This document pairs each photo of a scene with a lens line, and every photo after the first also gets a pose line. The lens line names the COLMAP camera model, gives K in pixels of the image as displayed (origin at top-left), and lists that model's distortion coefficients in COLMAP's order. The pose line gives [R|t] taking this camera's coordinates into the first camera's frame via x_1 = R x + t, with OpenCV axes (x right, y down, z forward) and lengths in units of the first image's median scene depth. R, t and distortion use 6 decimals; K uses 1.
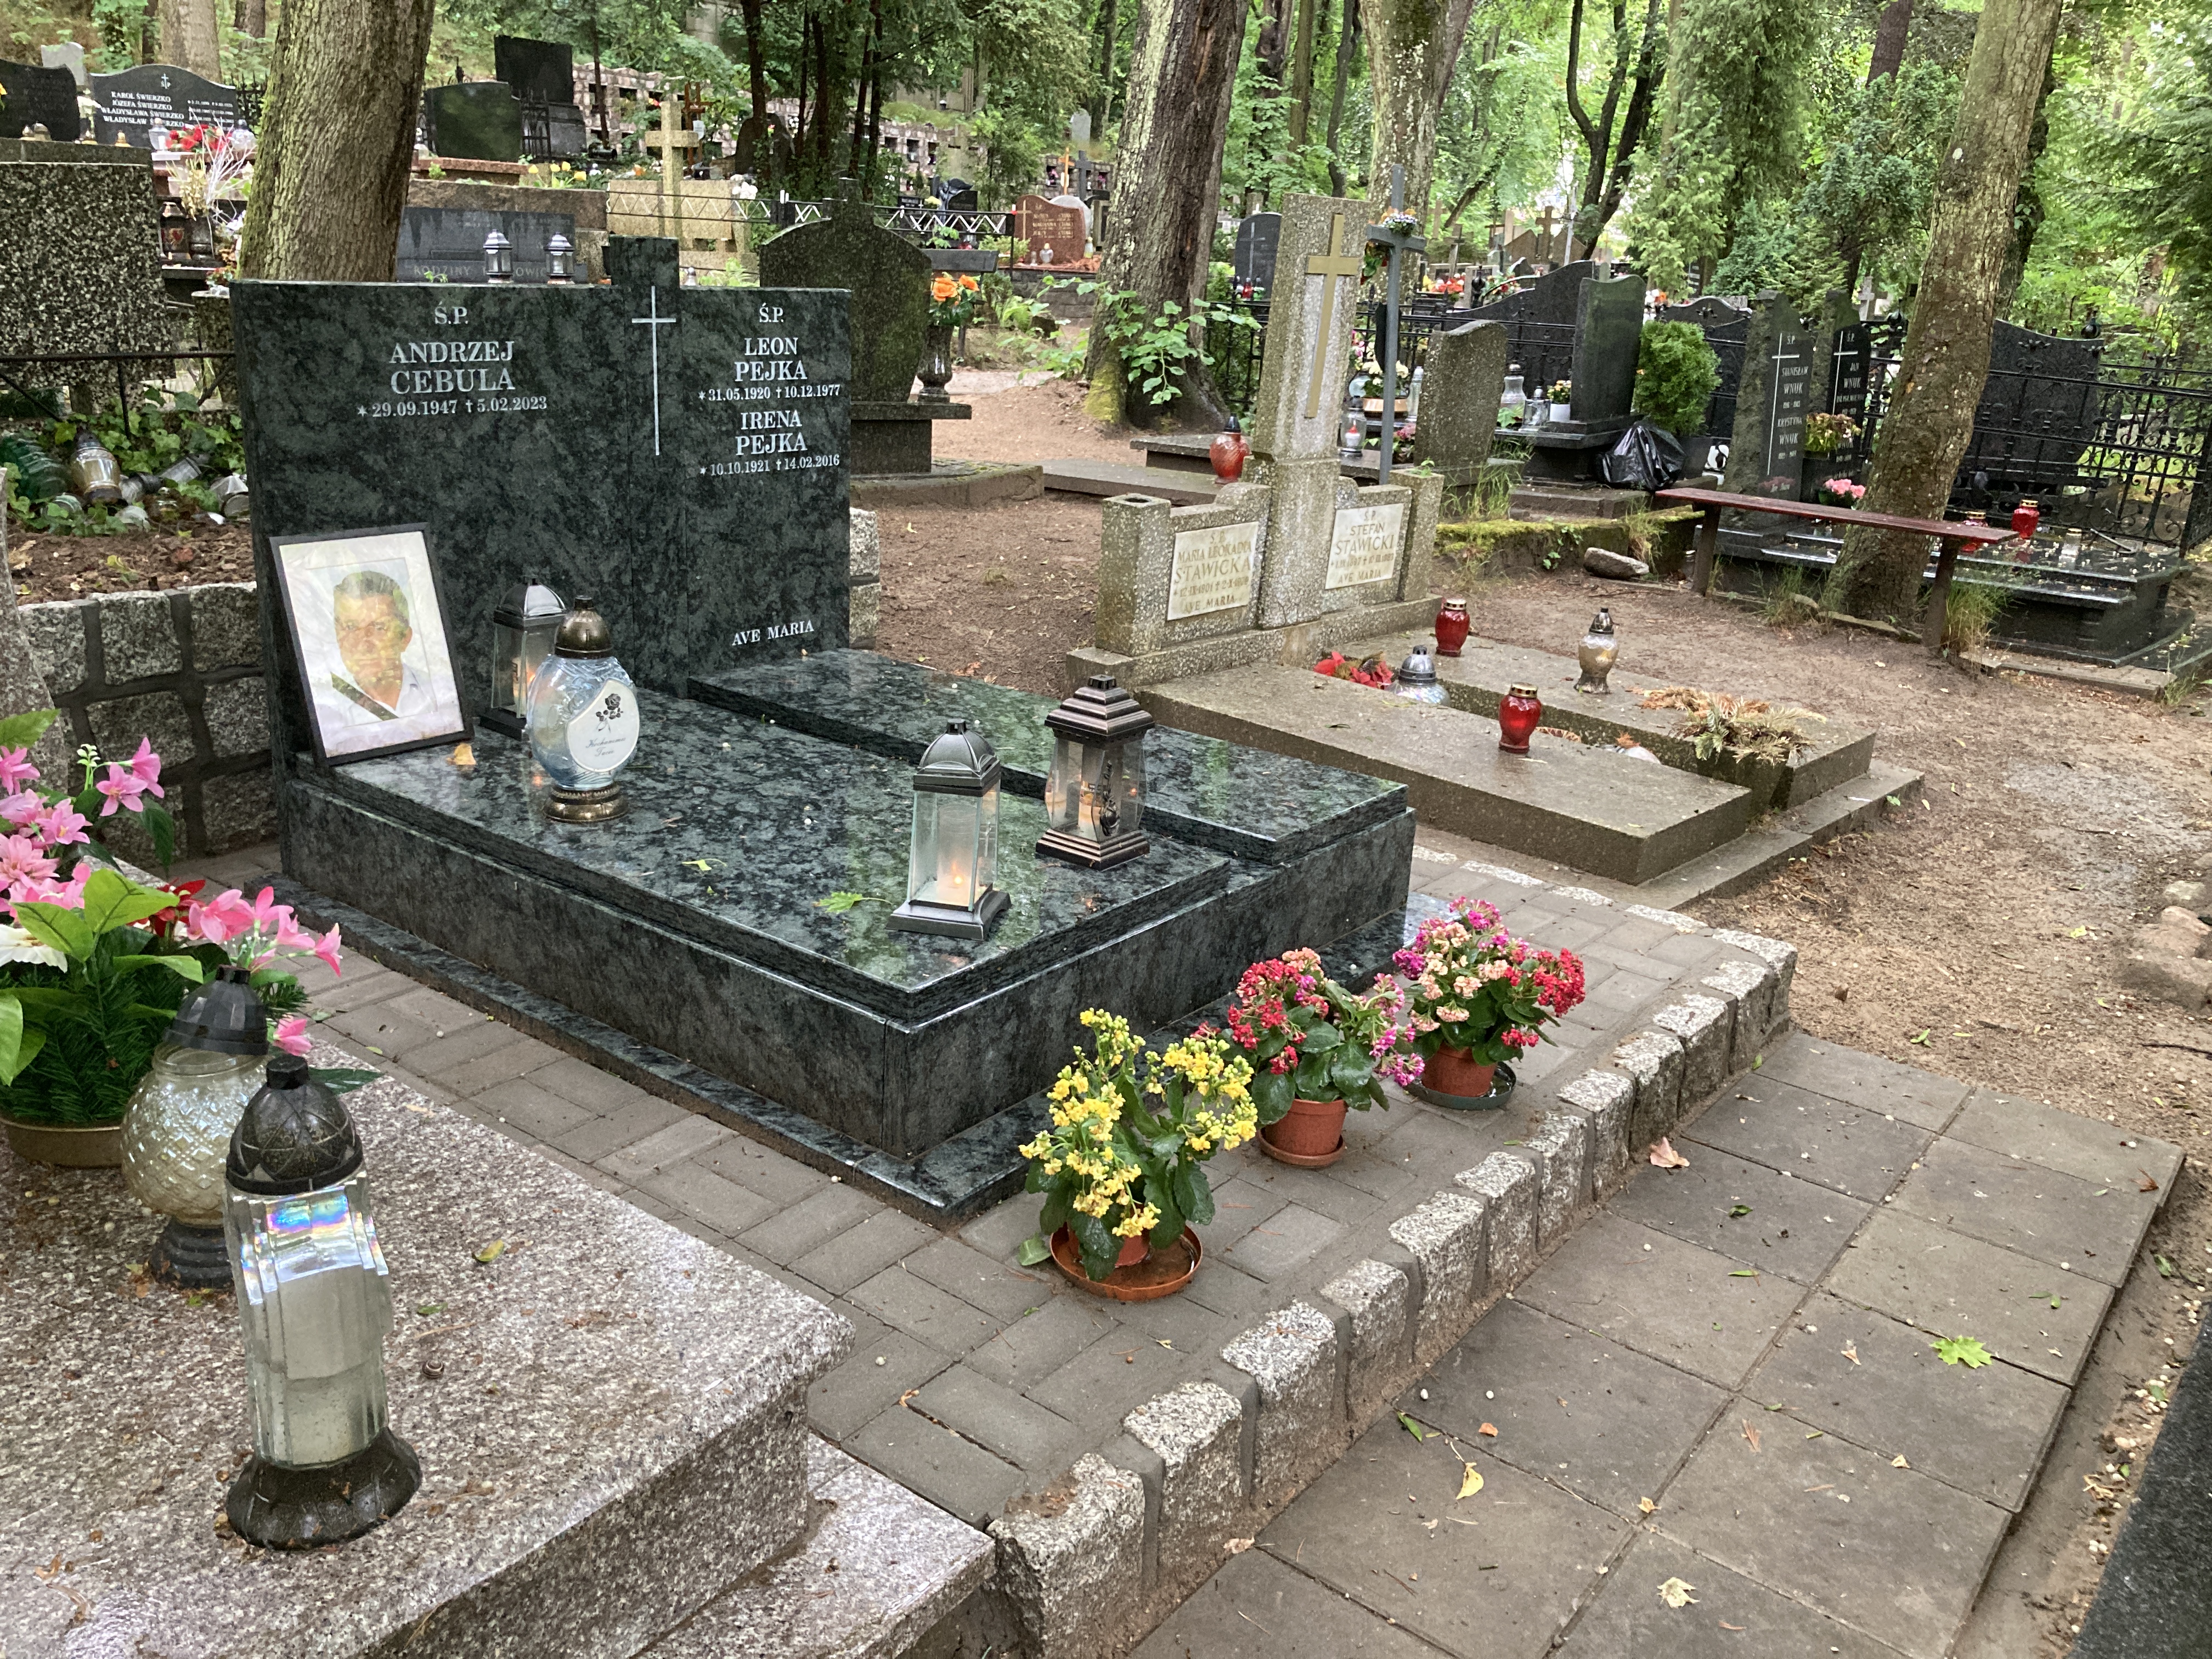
lens RADIAL K [[1636.0, 0, 1106.0], [0, 1636.0, 829.5], [0, 0, 1]] dist [0.004610, -0.001376]
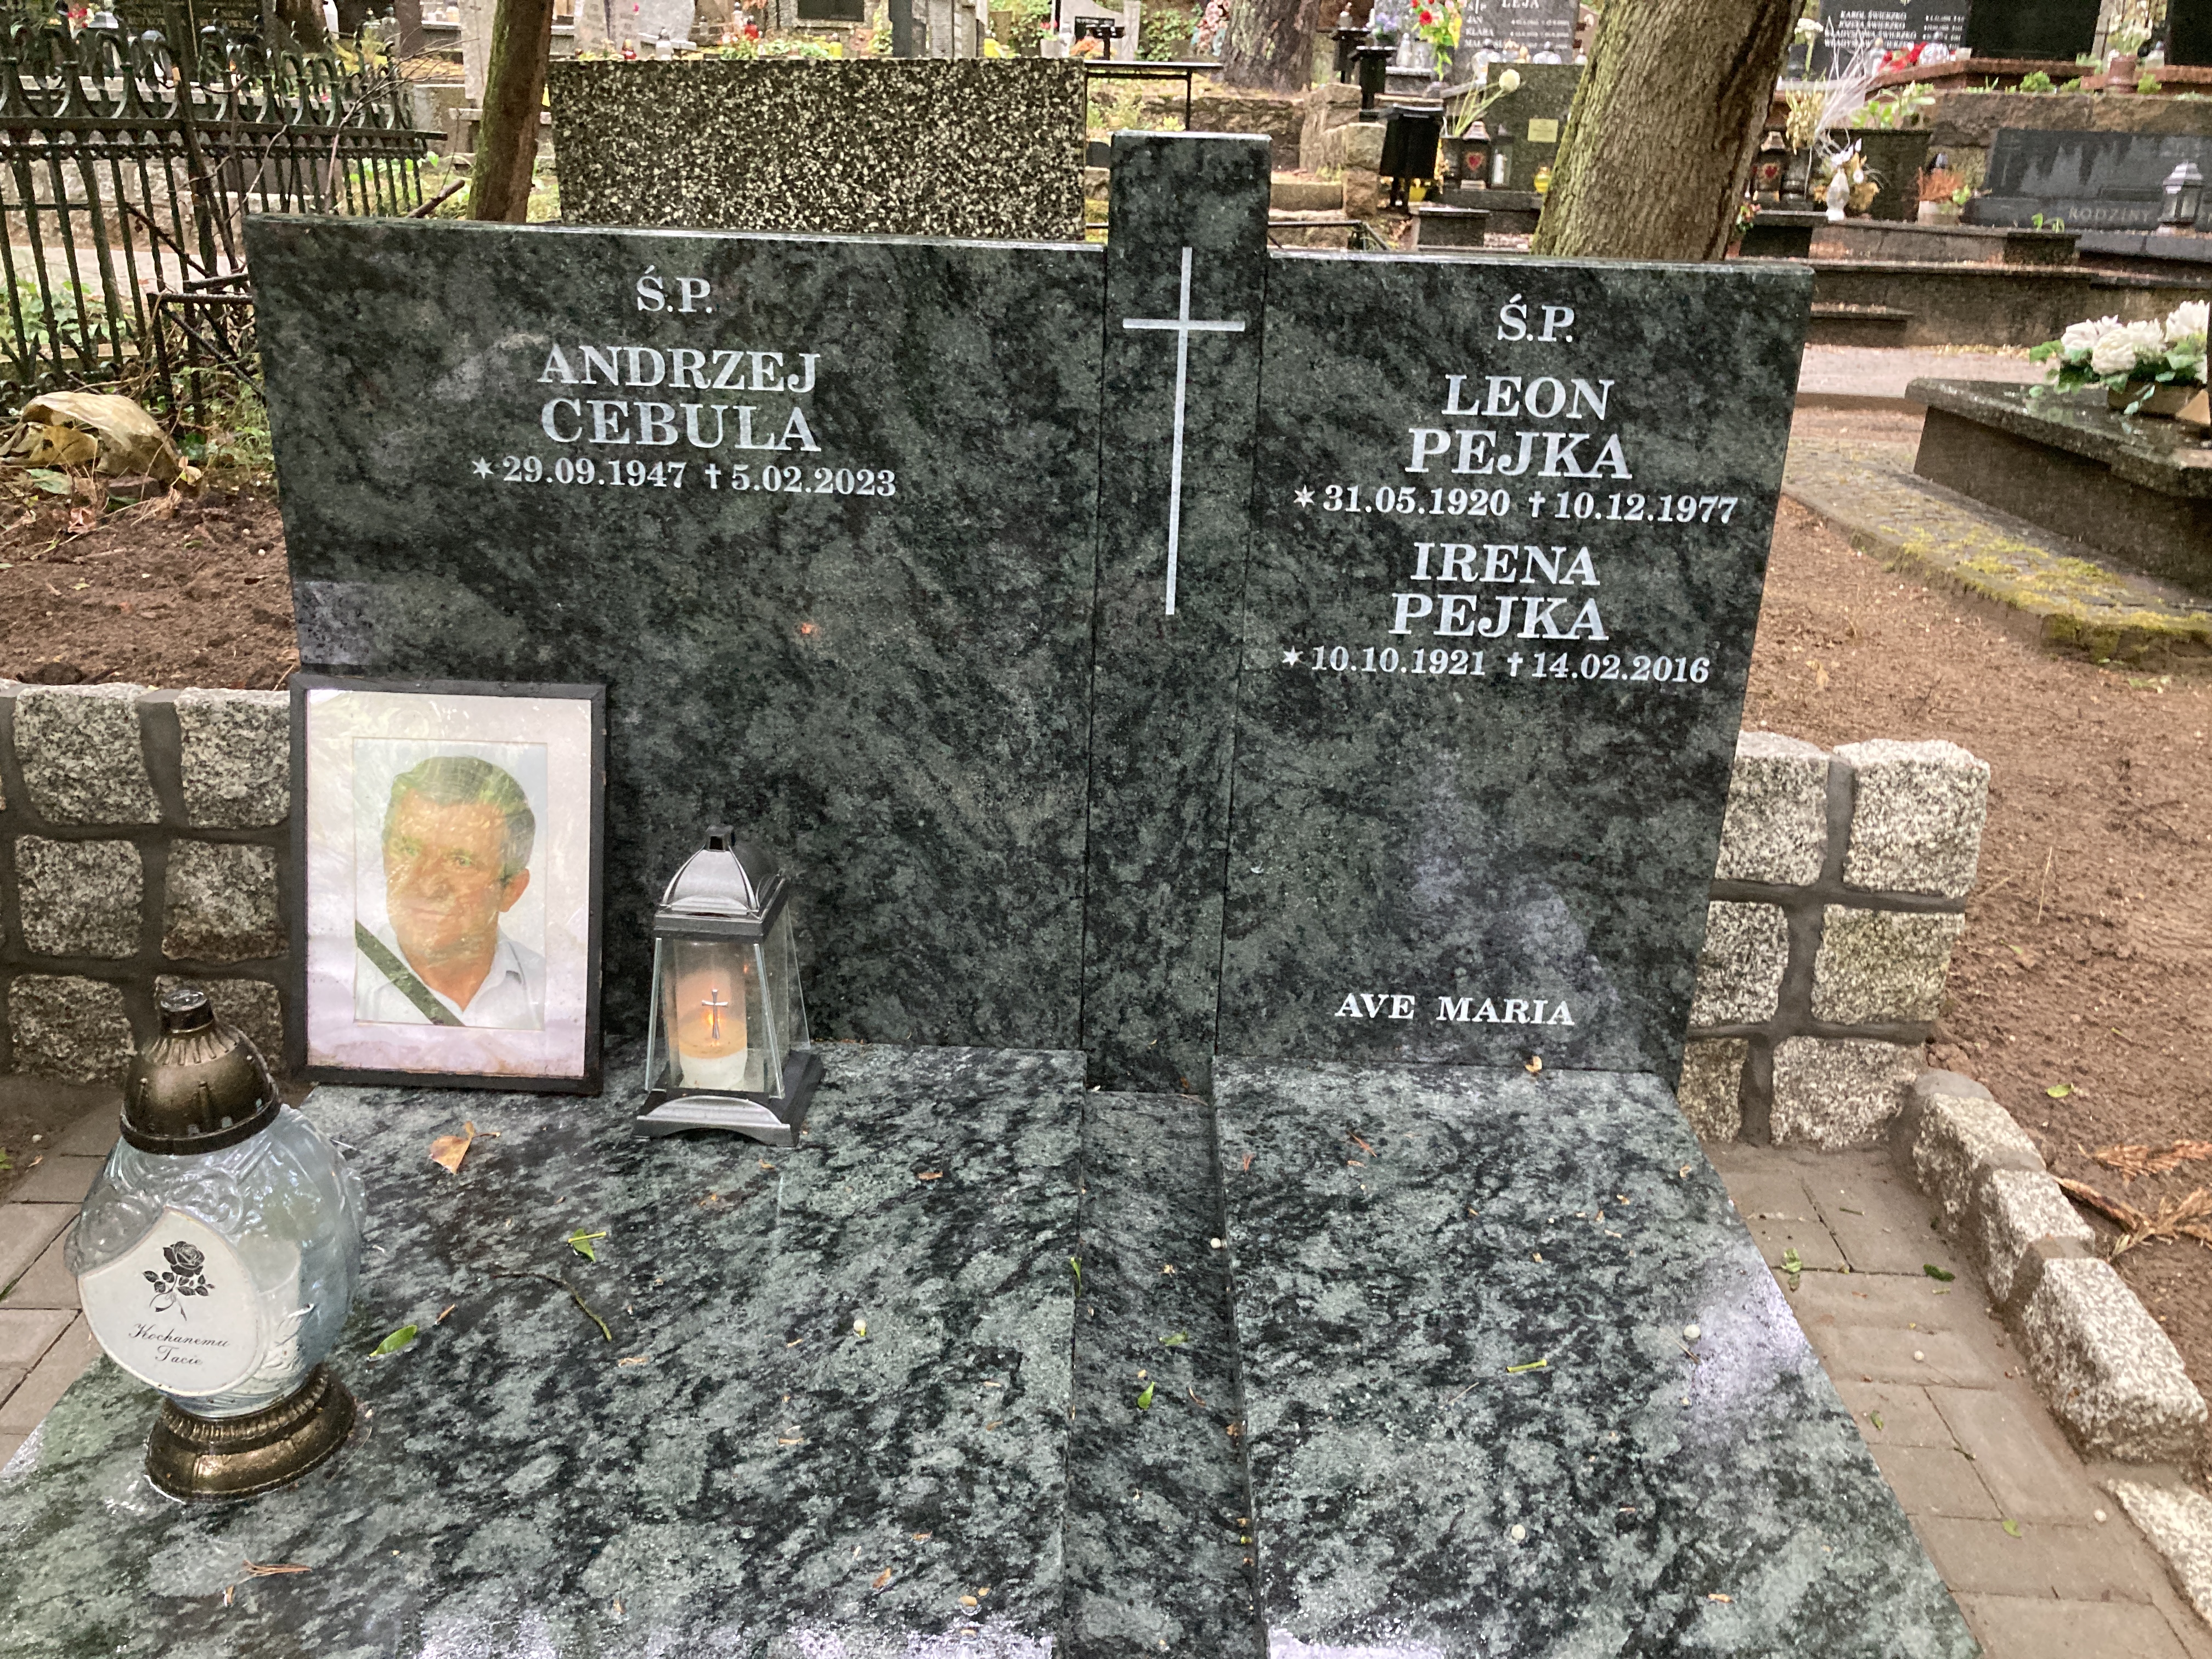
lens RADIAL K [[1808.5, 0, 1106.0], [0, 1808.5, 829.5], [0, 0, 1]] dist [0.140338, -0.397055]
pose [[0.615956, 0.264504, -0.742048, 0.111140], [-0.269440, 0.955875, 0.117067, -0.222112], [0.740270, 0.127829, 0.660045, 0.644877]]
